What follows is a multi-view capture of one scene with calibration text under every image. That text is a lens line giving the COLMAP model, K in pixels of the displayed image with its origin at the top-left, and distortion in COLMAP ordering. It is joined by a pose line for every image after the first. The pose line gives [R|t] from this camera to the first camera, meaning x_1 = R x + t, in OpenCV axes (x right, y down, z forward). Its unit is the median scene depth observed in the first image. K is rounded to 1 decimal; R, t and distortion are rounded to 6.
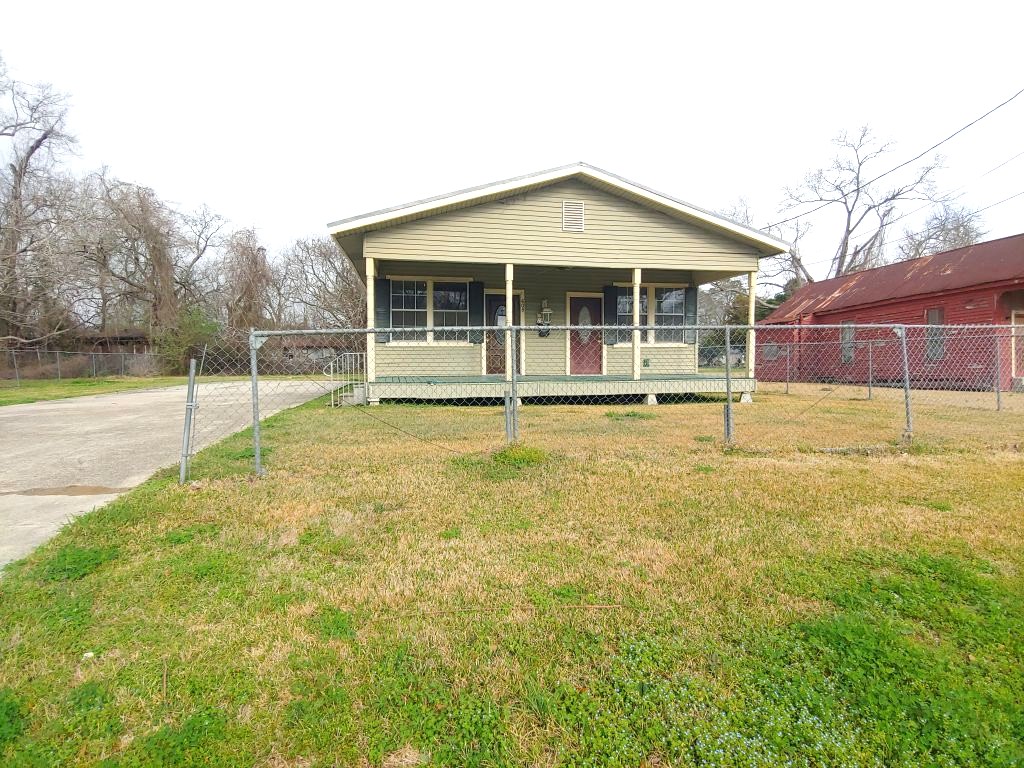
lens RADIAL K [[524.5, 0, 508.2], [0, 524.5, 379.1], [0, 0, 1]] dist [-0.014718, 0.000064]
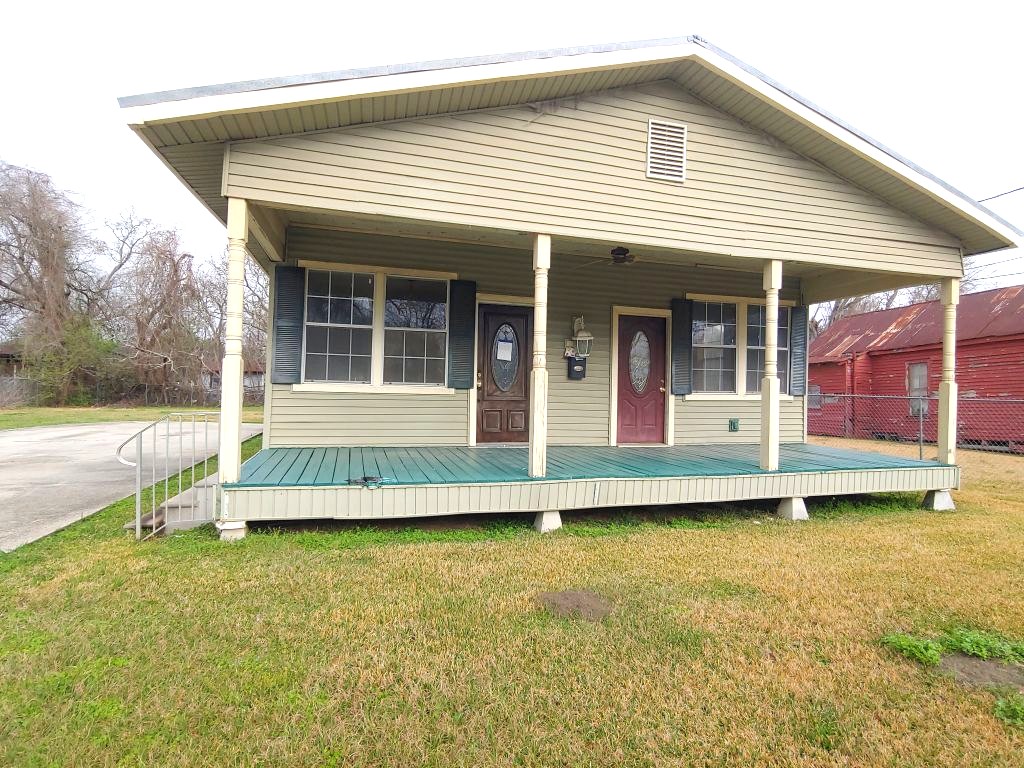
lens RADIAL K [[524.5, 0, 508.2], [0, 524.5, 379.1], [0, 0, 1]] dist [-0.014718, 0.000064]
pose [[0.996559, 0.027177, 0.078300, -0.054001], [-0.022834, 0.998178, -0.055843, -0.048590], [-0.079675, 0.053863, 0.995365, 0.438147]]
